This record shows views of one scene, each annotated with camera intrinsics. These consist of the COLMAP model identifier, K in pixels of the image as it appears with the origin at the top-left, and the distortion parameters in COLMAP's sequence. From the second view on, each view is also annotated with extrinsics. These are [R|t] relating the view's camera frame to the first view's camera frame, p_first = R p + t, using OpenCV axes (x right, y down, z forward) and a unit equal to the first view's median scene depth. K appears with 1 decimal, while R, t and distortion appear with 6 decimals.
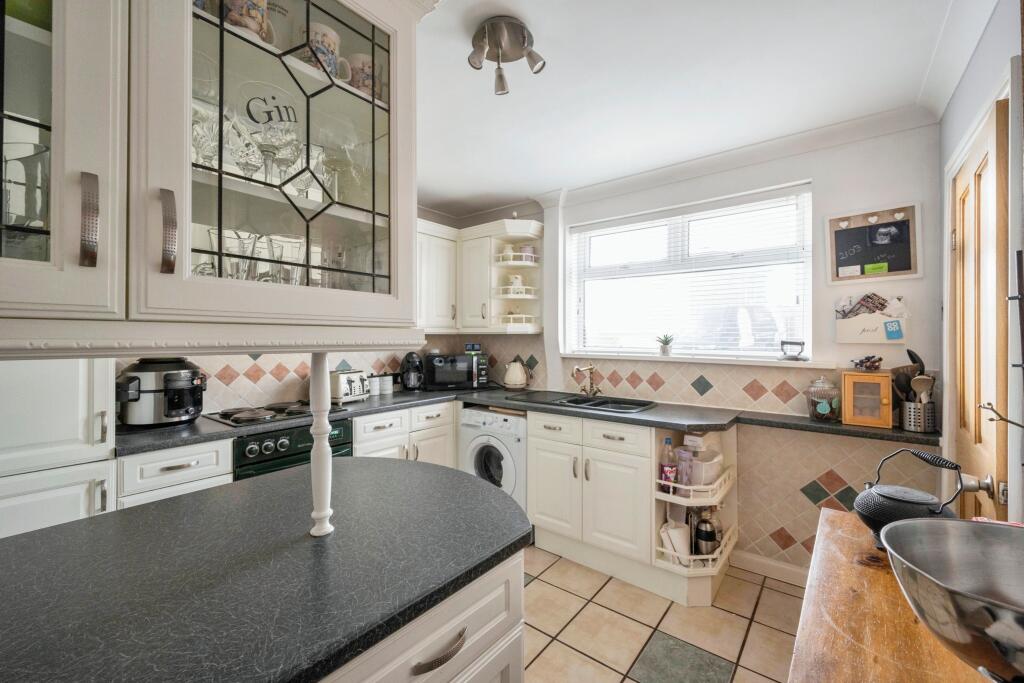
lens RADIAL K [[424.8, 0, 512.0], [0, 424.8, 341.5], [0, 0, 1]] dist [0.000409, 0.000012]
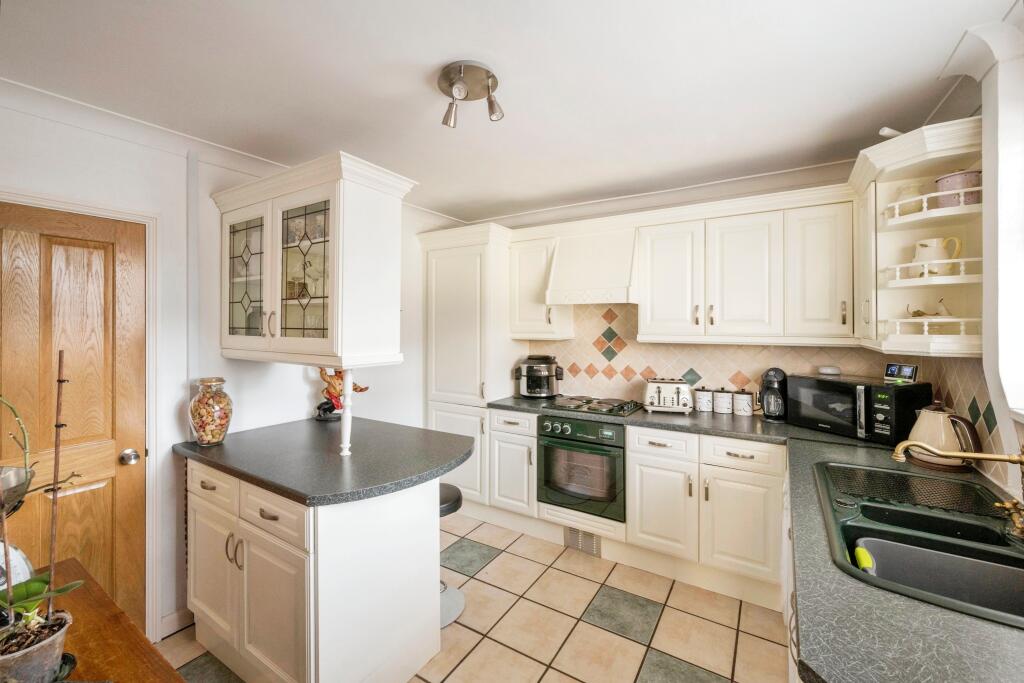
lens RADIAL K [[408.7, 0, 515.1], [0, 408.7, 322.6], [0, 0, 1]] dist [0.000618, 0.000024]
pose [[0.105172, -0.001731, -0.994453, 0.542899], [-0.006990, 0.999972, -0.002480, -0.062938], [0.994430, 0.007212, 0.105157, 0.559223]]
